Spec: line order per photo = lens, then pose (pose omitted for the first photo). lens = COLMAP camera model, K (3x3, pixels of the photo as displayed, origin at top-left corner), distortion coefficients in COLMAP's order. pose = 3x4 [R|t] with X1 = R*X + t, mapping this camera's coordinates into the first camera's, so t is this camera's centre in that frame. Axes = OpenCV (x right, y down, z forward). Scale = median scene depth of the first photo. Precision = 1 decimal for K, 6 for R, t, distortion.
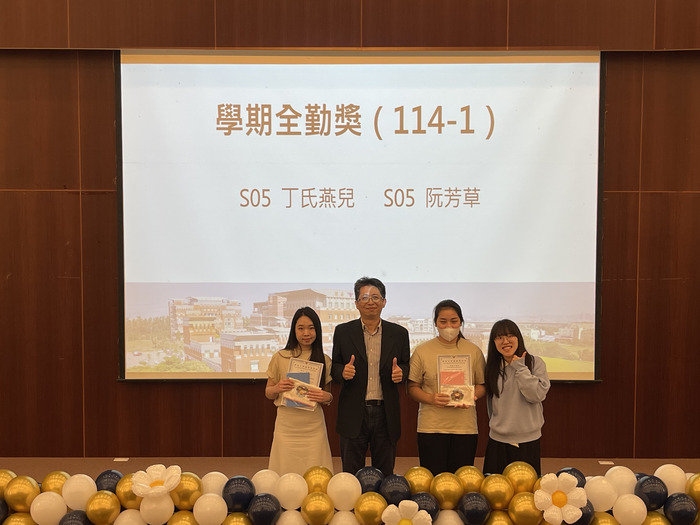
lens RADIAL K [[928.0, 0, 350.0], [0, 928.0, 262.5], [0, 0, 1]] dist [0.025850, -0.041825]
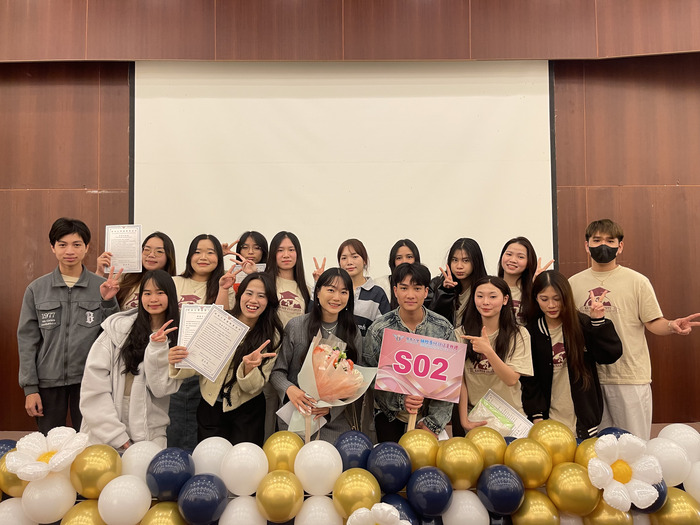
lens RADIAL K [[511.4, 0, 355.0], [0, 511.4, 263.7], [0, 0, 1]] dist [0.072073, -0.103895]
pose [[0.999734, -0.014804, 0.017711, 0.017087], [0.016677, 0.993705, -0.110776, 0.135493], [-0.015959, 0.111042, 0.993688, 0.588141]]
